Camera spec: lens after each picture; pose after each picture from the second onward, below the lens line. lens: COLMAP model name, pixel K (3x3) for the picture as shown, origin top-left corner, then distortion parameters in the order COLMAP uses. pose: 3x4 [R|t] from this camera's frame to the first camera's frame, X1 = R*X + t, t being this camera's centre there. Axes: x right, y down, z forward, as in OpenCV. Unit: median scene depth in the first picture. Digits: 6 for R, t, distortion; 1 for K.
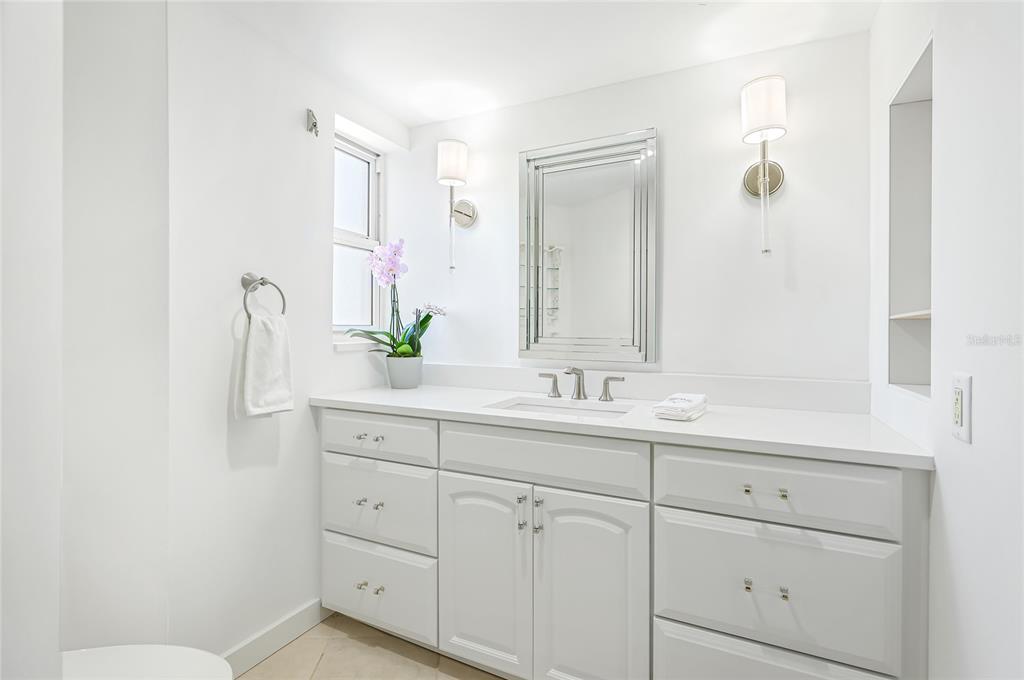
lens RADIAL K [[465.9, 0, 511.4], [0, 465.9, 334.7], [0, 0, 1]] dist [-0.003302, -0.000042]
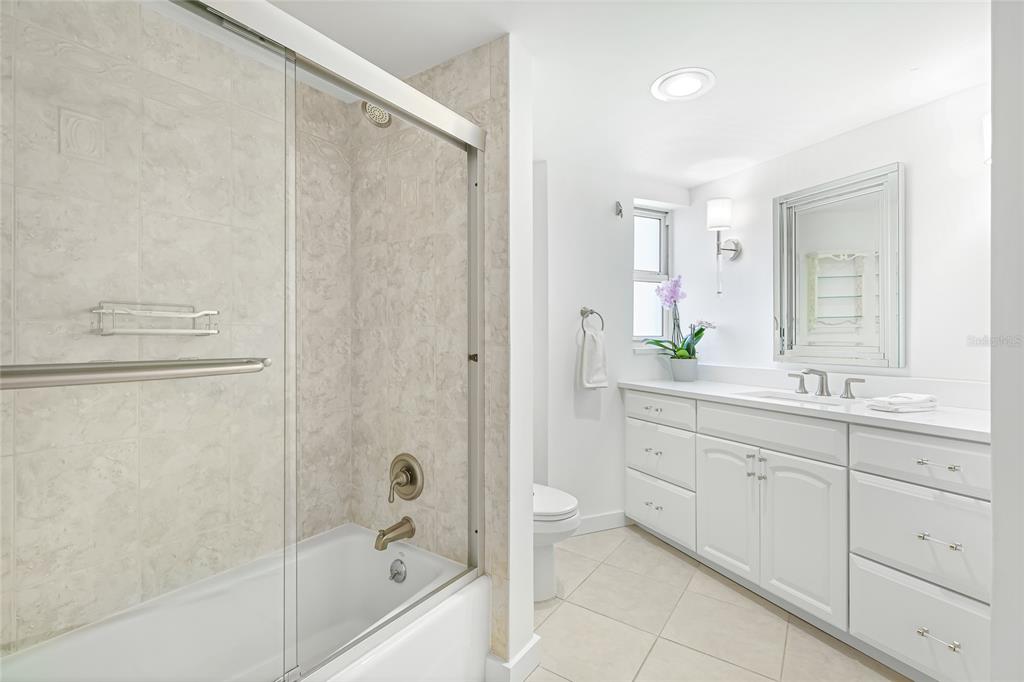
lens RADIAL K [[465.9, 0, 511.4], [0, 465.9, 335.7], [0, 0, 1]] dist [-0.003302, -0.000042]
pose [[0.784838, -0.007902, -0.619651, 0.262217], [-0.001466, 0.999892, -0.014607, -0.000052], [0.619700, 0.012373, 0.784741, -0.467630]]
